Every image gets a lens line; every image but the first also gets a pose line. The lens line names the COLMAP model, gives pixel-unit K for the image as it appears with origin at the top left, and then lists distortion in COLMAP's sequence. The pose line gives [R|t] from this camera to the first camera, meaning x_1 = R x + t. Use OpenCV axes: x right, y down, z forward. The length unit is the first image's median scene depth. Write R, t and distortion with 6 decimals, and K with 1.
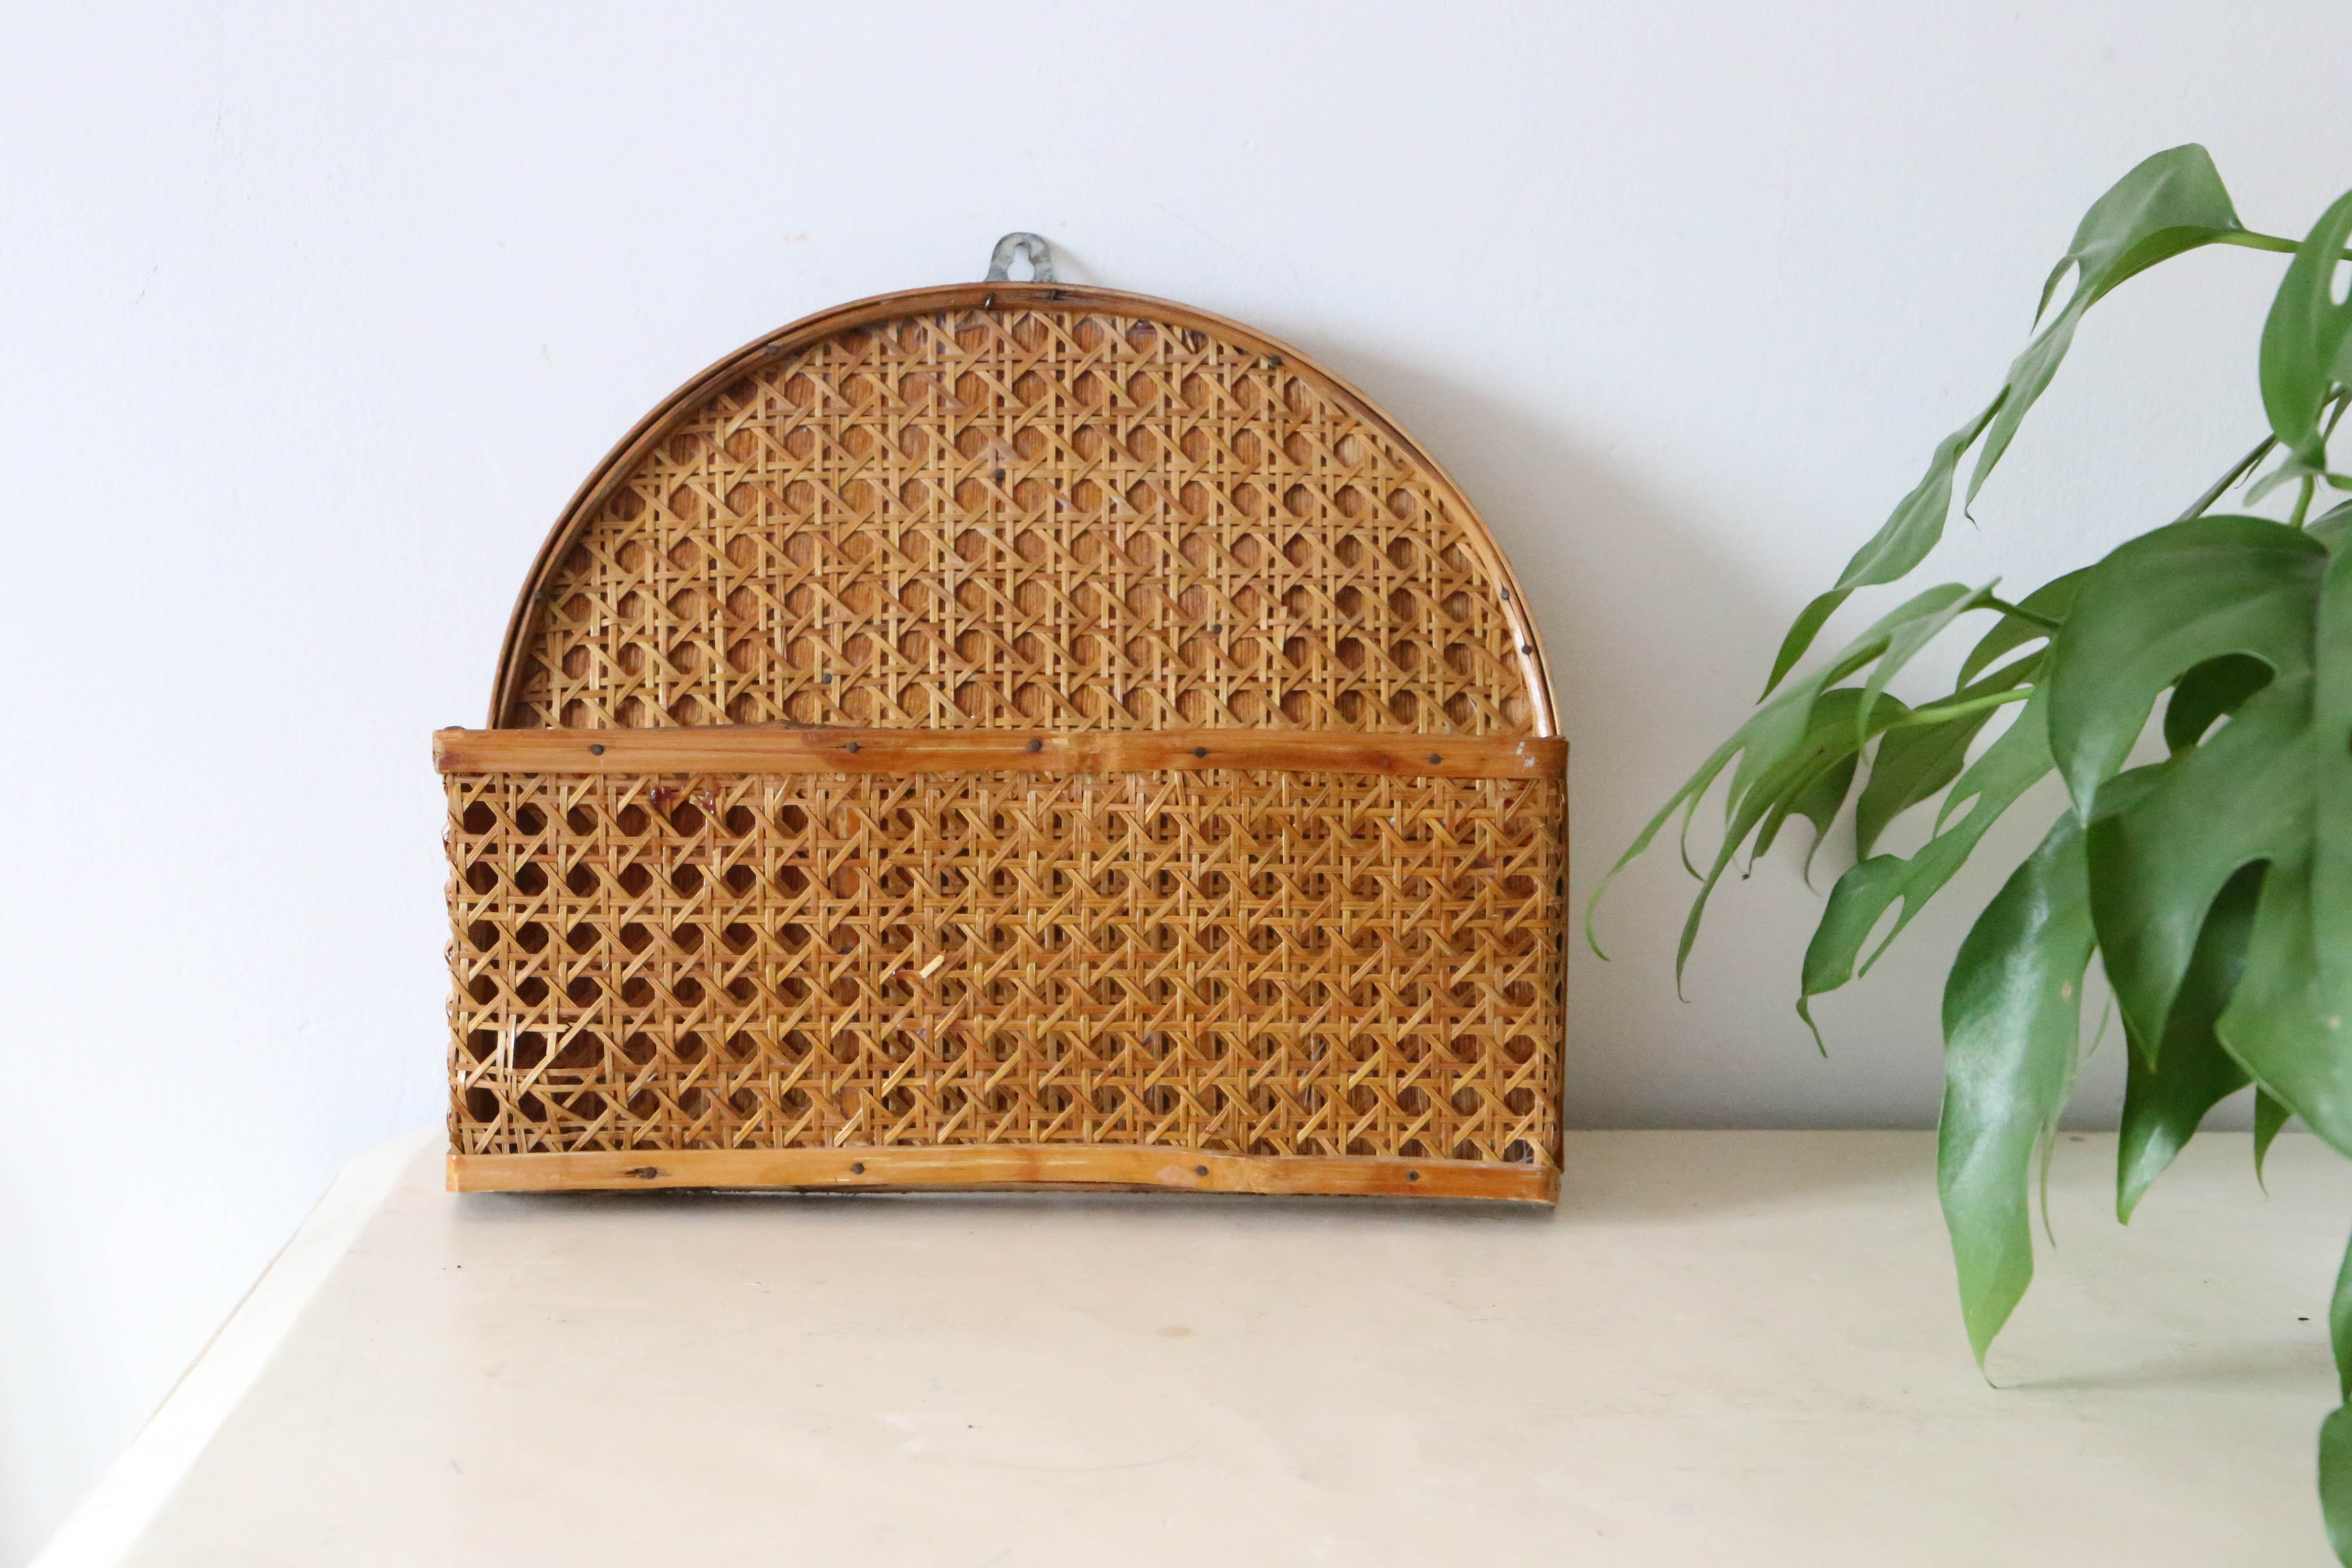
lens RADIAL K [[3769.0, 0, 1174.4], [0, 3769.0, 803.3], [0, 0, 1]] dist [0.093377, 0.000000]
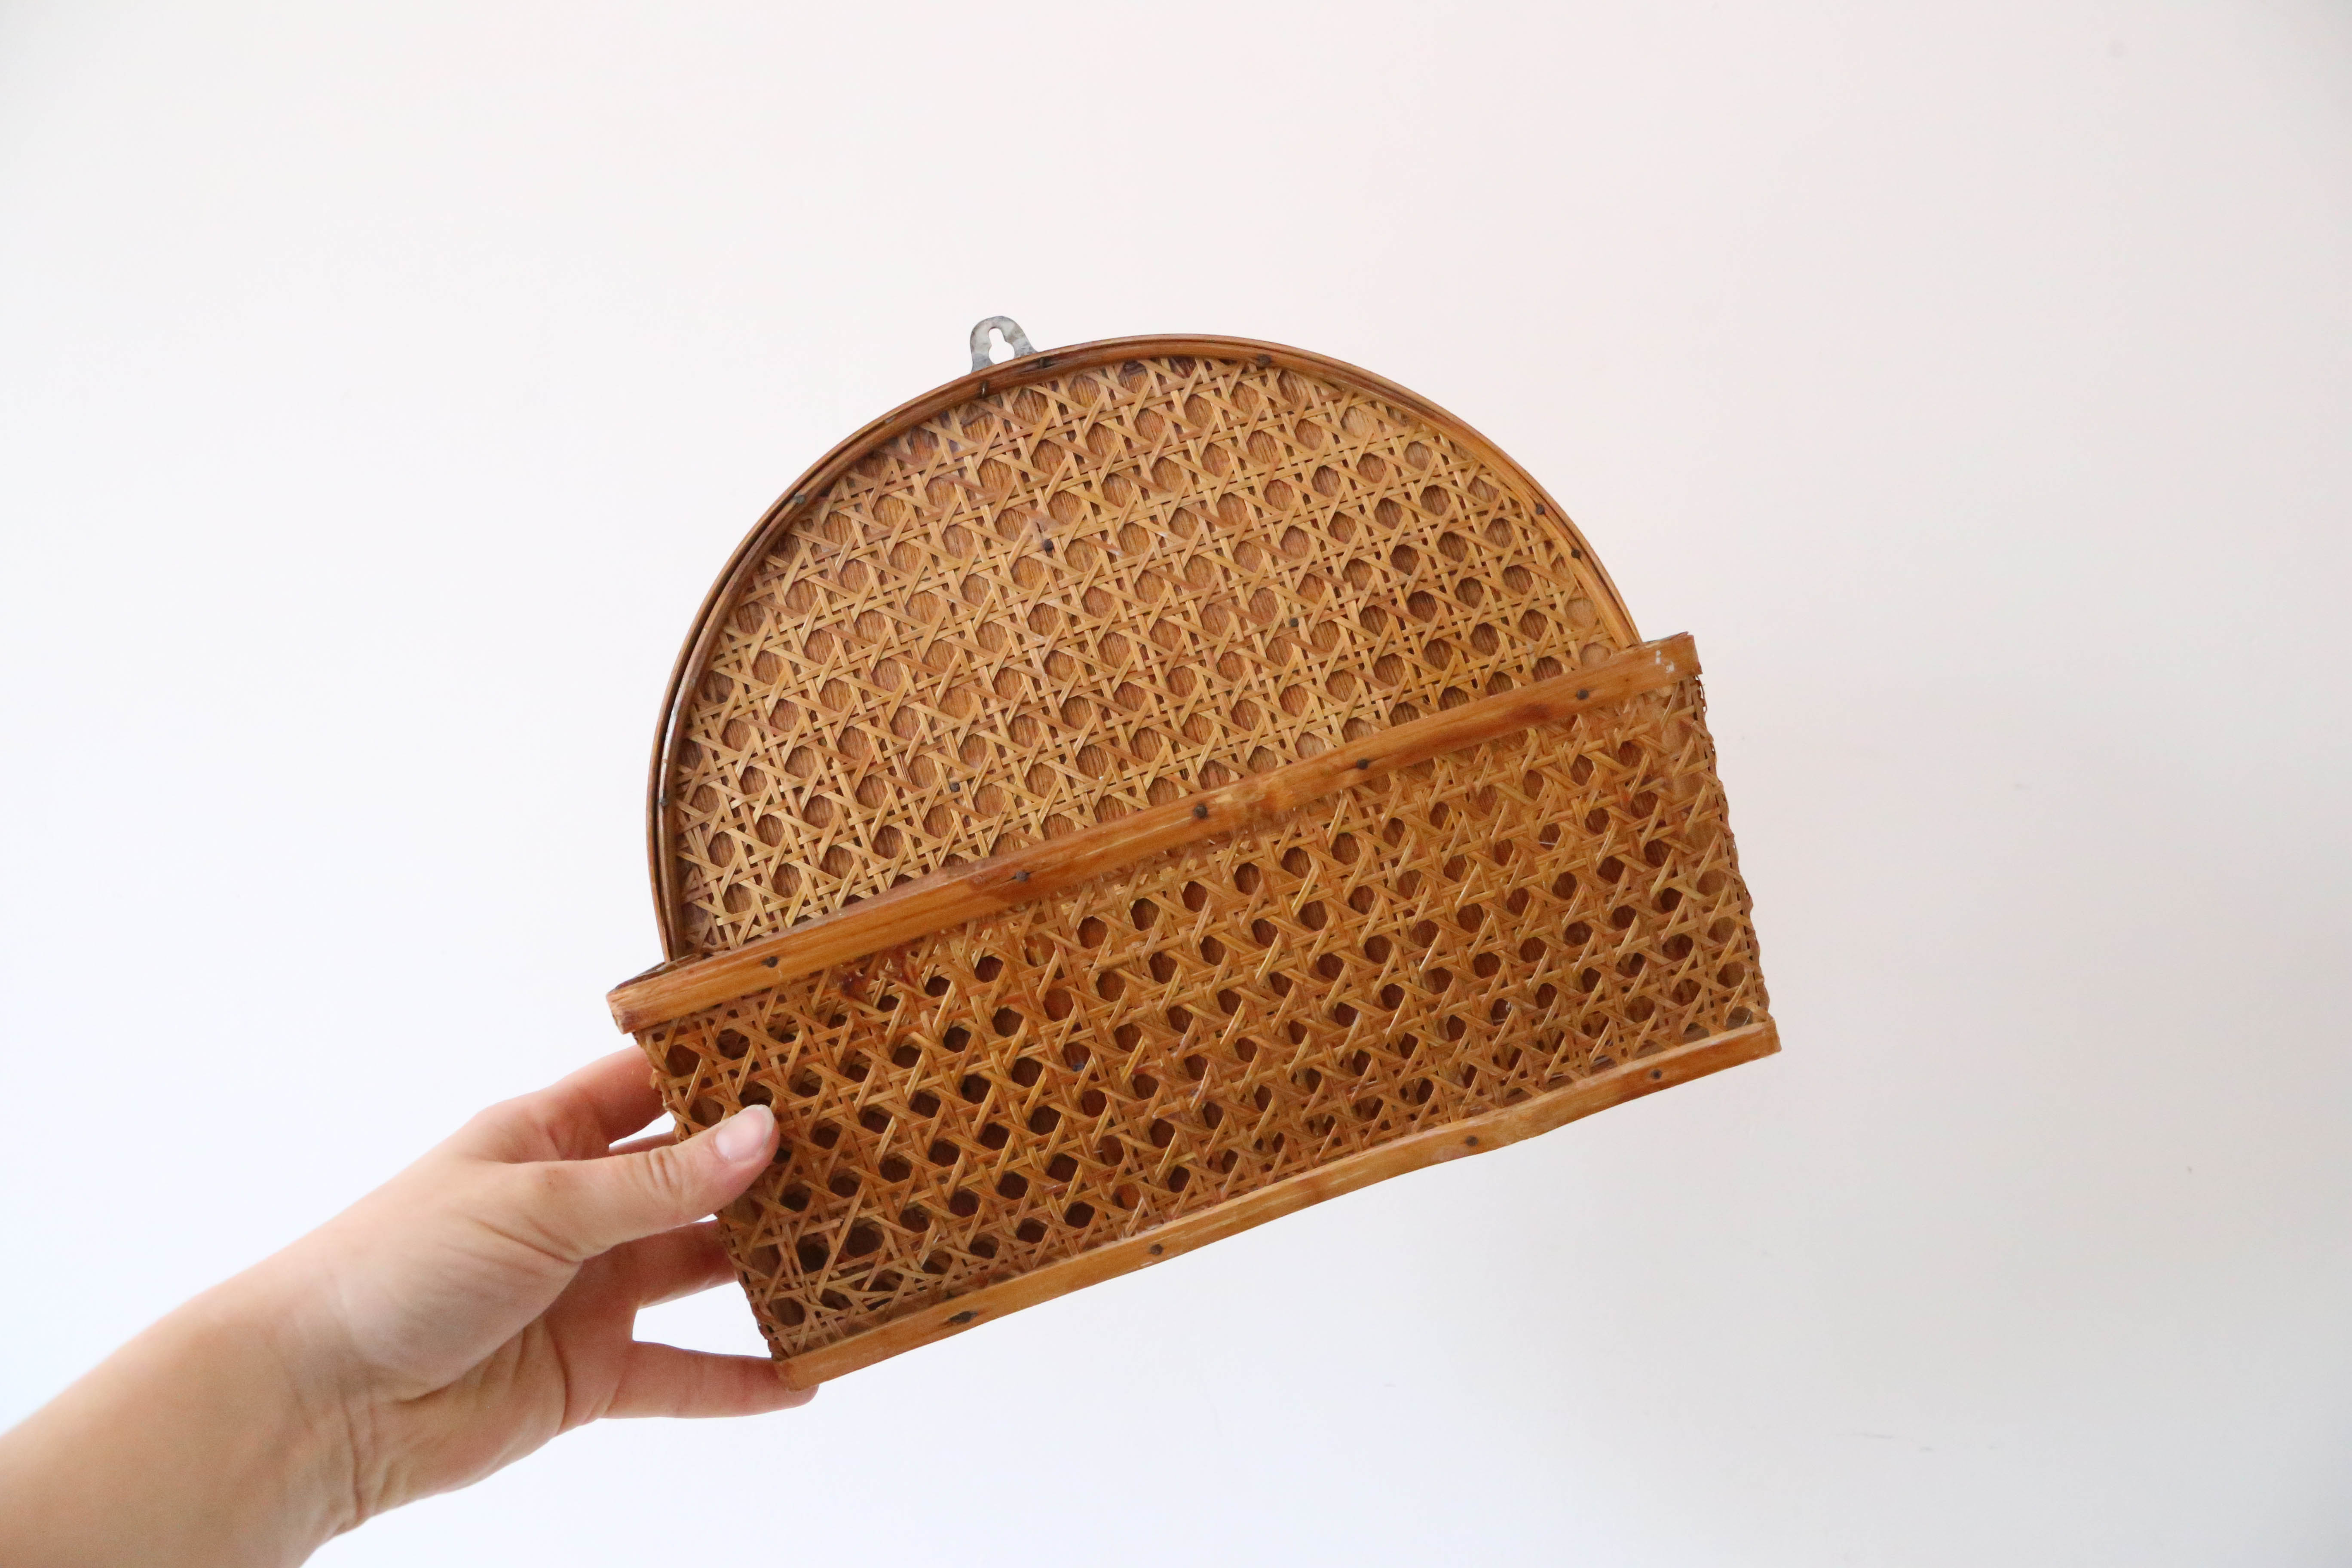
lens RADIAL K [[1626.7, 0, 1169.3], [0, 1626.7, 799.0], [0, 0, 1]] dist [-0.131865, 0.000310]
pose [[0.945570, -0.319545, 0.061554, -0.065070], [0.308775, 0.940728, 0.140316, -0.074323], [-0.102743, -0.113672, 0.988192, 0.553744]]
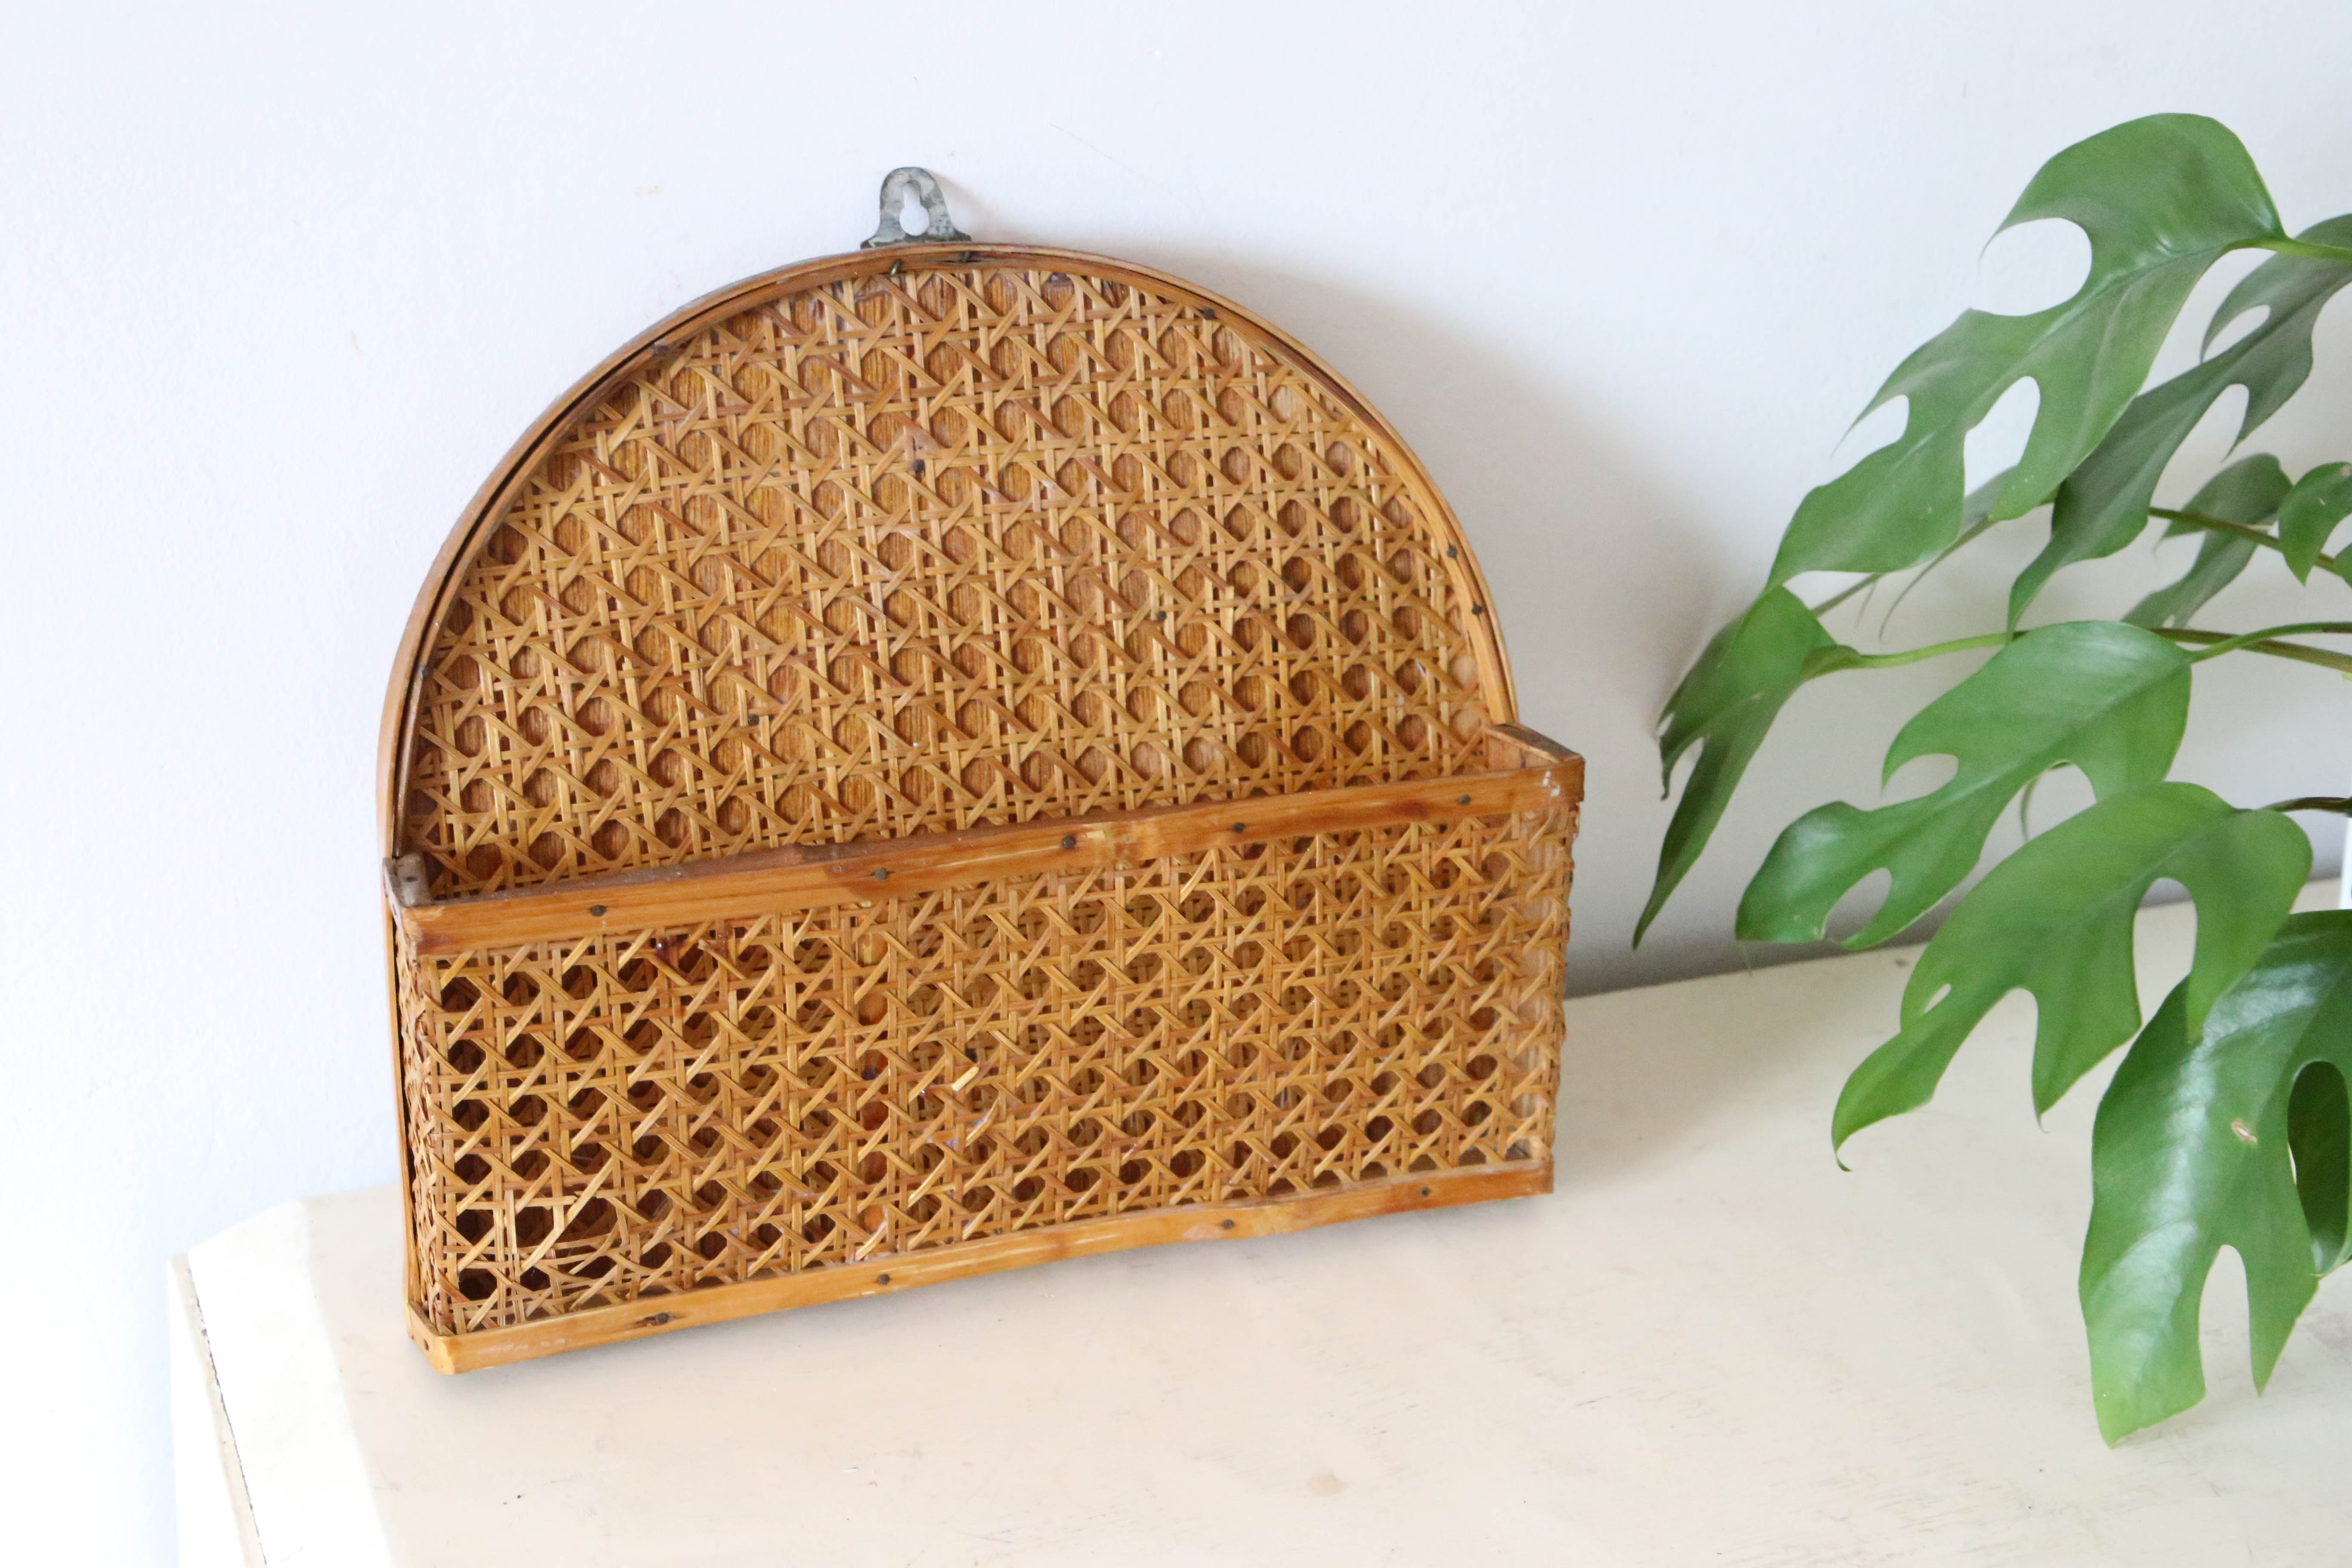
lens RADIAL K [[3769.0, 0, 1173.2], [0, 3769.0, 798.1], [0, 0, 1]] dist [0.093377, 0.000000]
pose [[0.937258, -0.122775, 0.326304, -0.291859], [0.013951, 0.948399, 0.316771, -0.296053], [-0.348358, -0.292344, 0.890607, 0.168674]]
